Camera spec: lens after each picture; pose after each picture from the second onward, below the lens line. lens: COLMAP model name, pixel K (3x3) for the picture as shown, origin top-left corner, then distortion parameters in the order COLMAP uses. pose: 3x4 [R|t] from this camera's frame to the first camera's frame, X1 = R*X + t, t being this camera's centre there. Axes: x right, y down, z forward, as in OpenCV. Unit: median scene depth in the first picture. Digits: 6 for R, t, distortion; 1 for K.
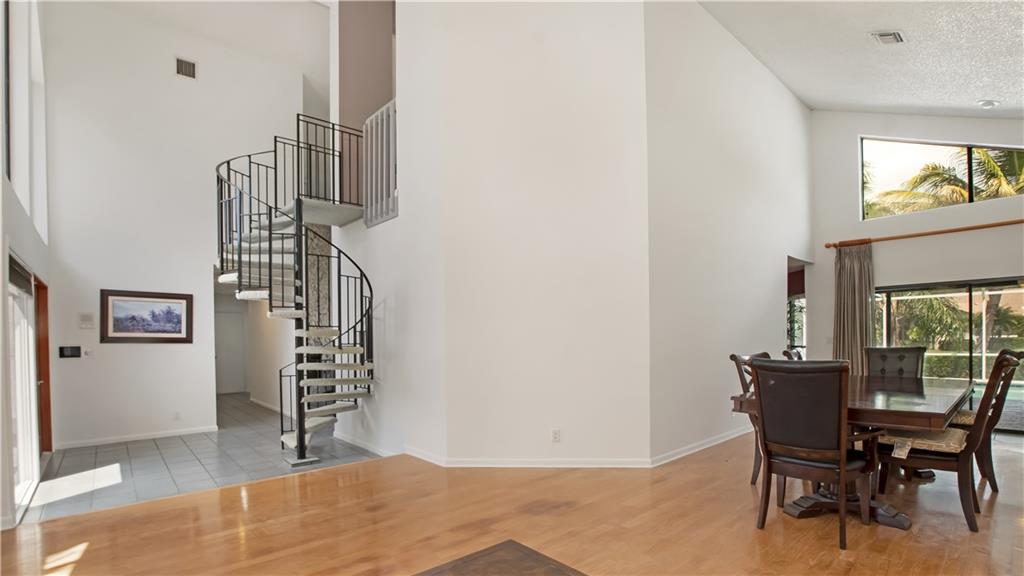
lens RADIAL K [[458.8, 0, 512.3], [0, 458.8, 310.2], [0, 0, 1]] dist [-0.001528, 0.000233]
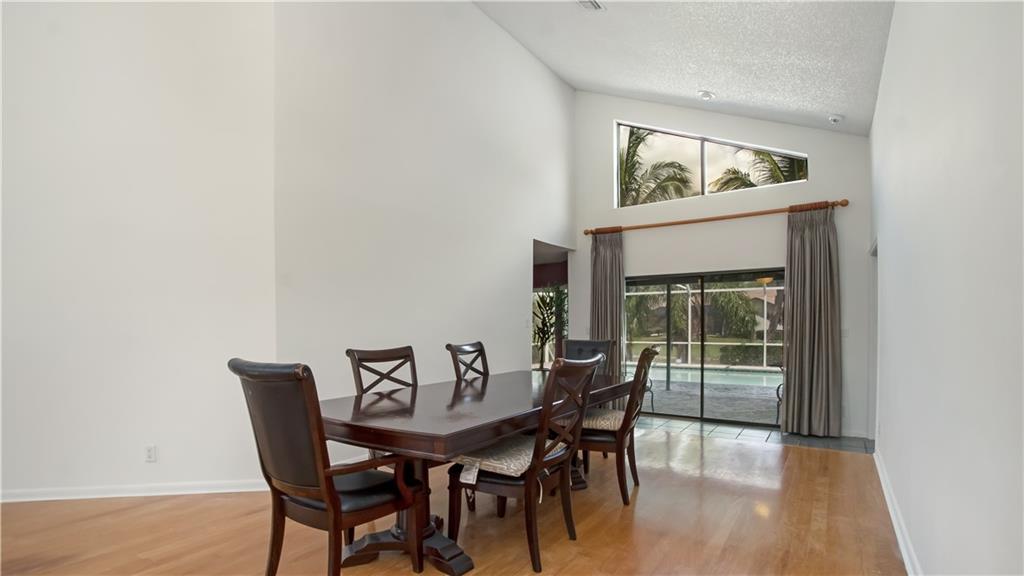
lens RADIAL K [[467.0, 0, 493.2], [0, 467.0, 298.9], [0, 0, 1]] dist [-0.023659, 0.001151]
pose [[0.978362, 0.023178, 0.205600, 0.308283], [-0.024567, 0.999689, 0.004207, -0.001009], [-0.205439, -0.009167, 0.978627, 0.086256]]
